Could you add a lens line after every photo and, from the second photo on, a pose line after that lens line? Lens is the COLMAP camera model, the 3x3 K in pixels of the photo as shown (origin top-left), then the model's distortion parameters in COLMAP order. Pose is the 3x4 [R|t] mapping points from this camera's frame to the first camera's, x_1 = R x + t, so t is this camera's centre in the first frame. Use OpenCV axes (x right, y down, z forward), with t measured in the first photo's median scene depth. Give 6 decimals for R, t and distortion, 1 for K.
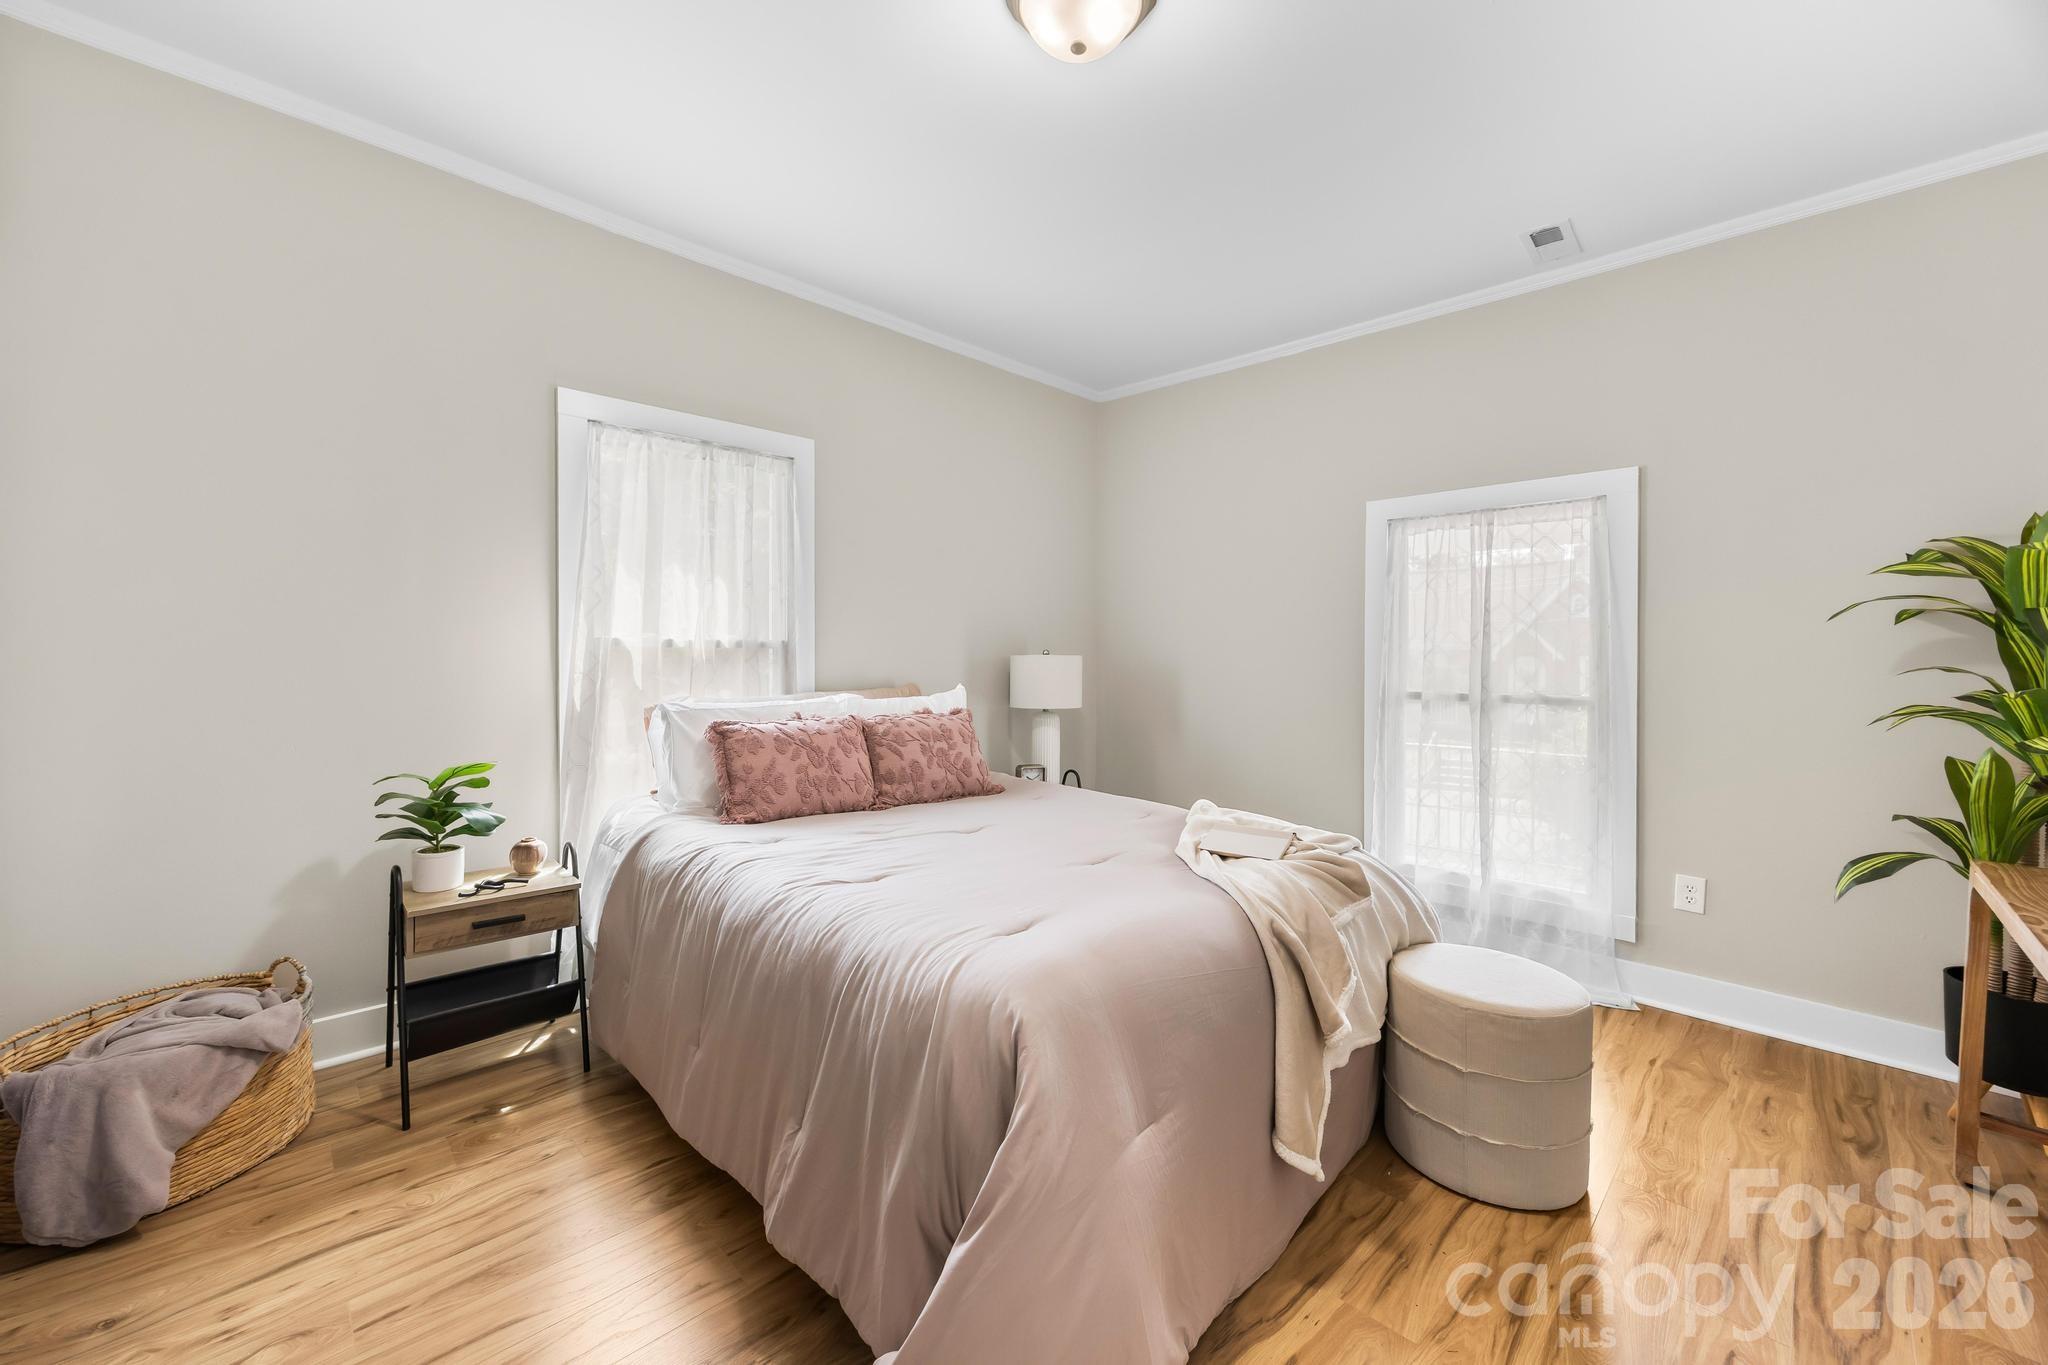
lens RADIAL K [[811.5, 0, 1024.3], [0, 811.5, 649.7], [0, 0, 1]] dist [-0.000470, 0.000277]
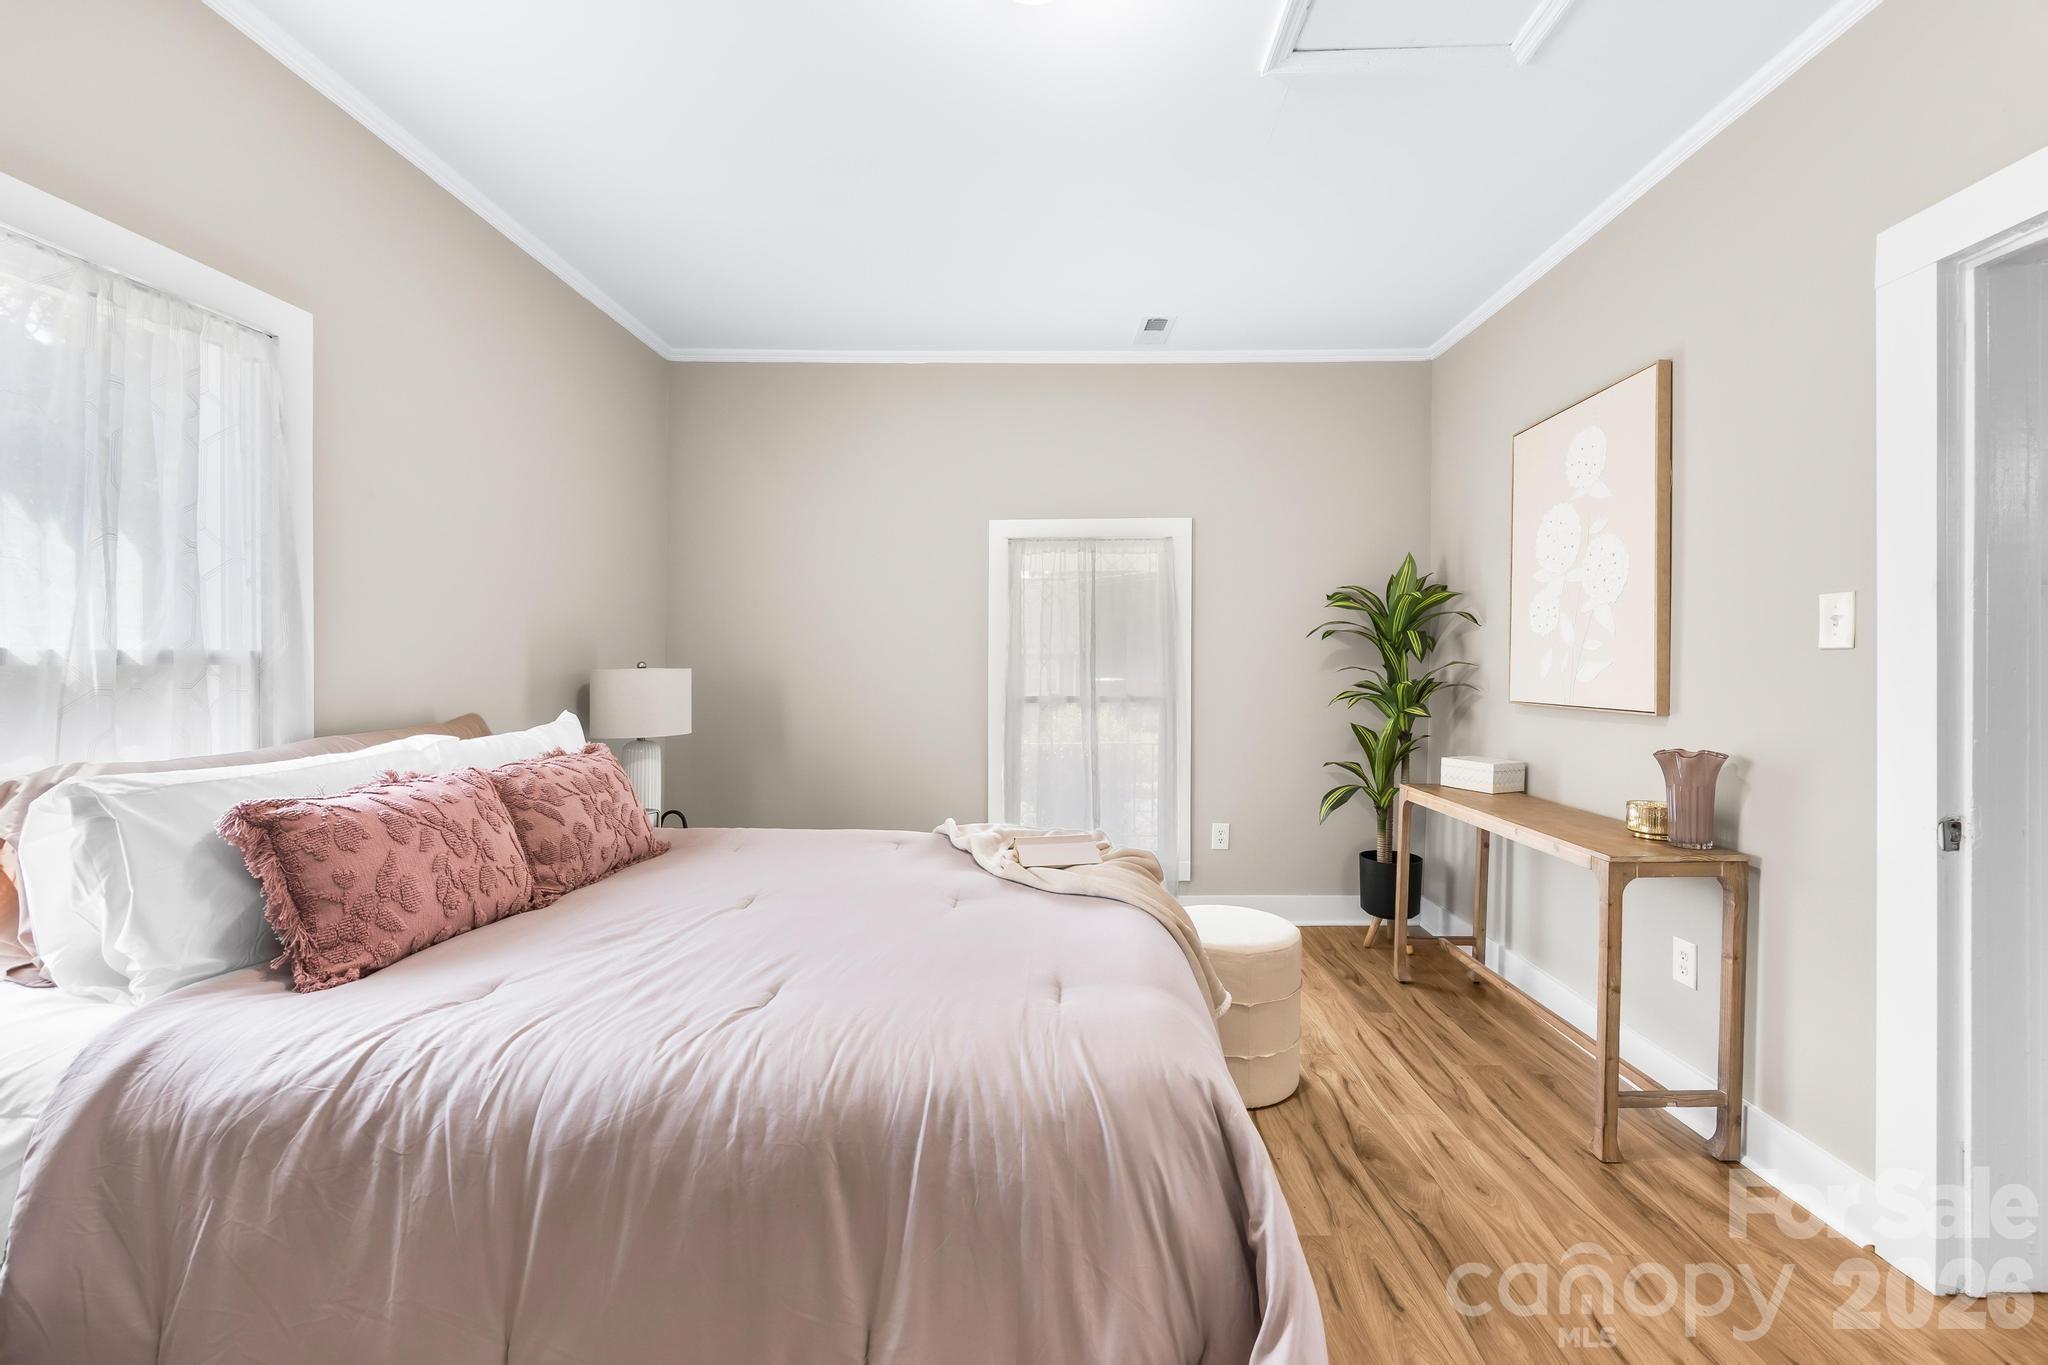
lens RADIAL K [[823.6, 0, 1026.0], [0, 823.6, 653.2], [0, 0, 1]] dist [0.000550, -0.000068]
pose [[0.710586, -0.003534, 0.703602, -0.379361], [0.007753, 0.999966, -0.002808, -0.004462], [-0.703568, 0.007451, 0.710589, 0.243875]]
